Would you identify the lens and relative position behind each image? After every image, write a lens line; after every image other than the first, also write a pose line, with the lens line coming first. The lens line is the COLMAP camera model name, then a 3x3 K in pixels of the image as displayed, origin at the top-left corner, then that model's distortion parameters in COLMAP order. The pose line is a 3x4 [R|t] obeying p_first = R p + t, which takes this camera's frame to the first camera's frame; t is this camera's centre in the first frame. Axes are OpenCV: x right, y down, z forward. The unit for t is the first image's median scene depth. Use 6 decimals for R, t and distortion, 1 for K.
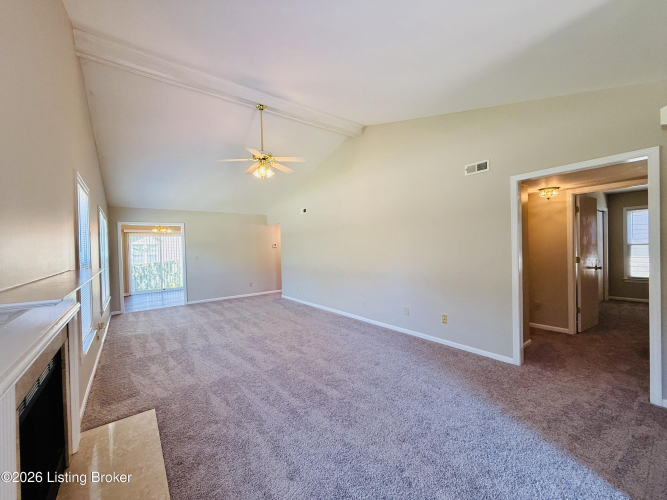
lens RADIAL K [[264.6, 0, 333.5], [0, 264.6, 250.0], [0, 0, 1]] dist [-0.000336, 0.000215]
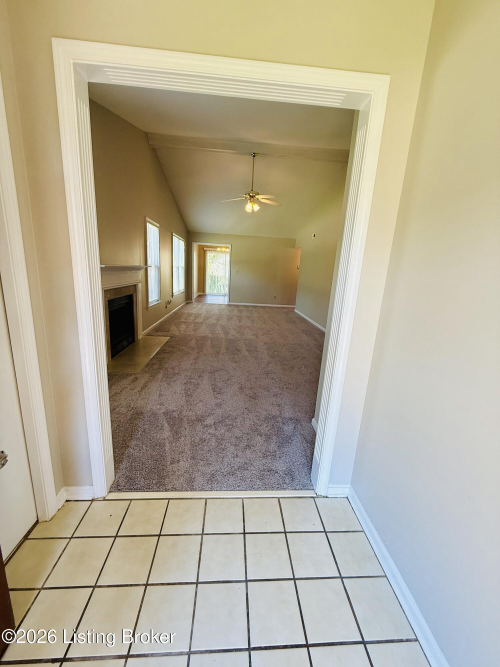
lens RADIAL K [[264.6, 0, 250.0], [0, 264.6, 333.5], [0, 0, 1]] dist [-0.000336, 0.000215]
pose [[0.828376, 0.202288, -0.522373, 0.579665], [-0.084863, 0.967076, 0.239923, 0.008892], [0.553707, -0.154416, 0.818269, -0.225849]]
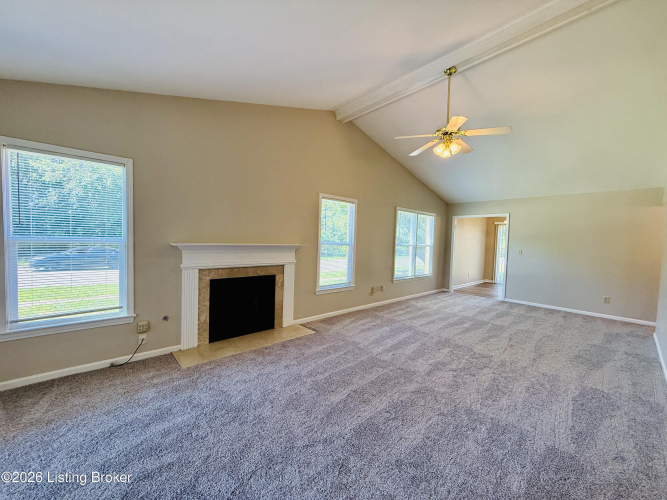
lens RADIAL K [[264.6, 0, 333.5], [0, 264.6, 250.0], [0, 0, 1]] dist [-0.000336, 0.000215]
pose [[0.079816, 0.067502, -0.994521, 0.574844], [-0.043139, 0.997004, 0.064208, -0.012851], [0.995876, 0.037778, 0.082489, 0.587287]]
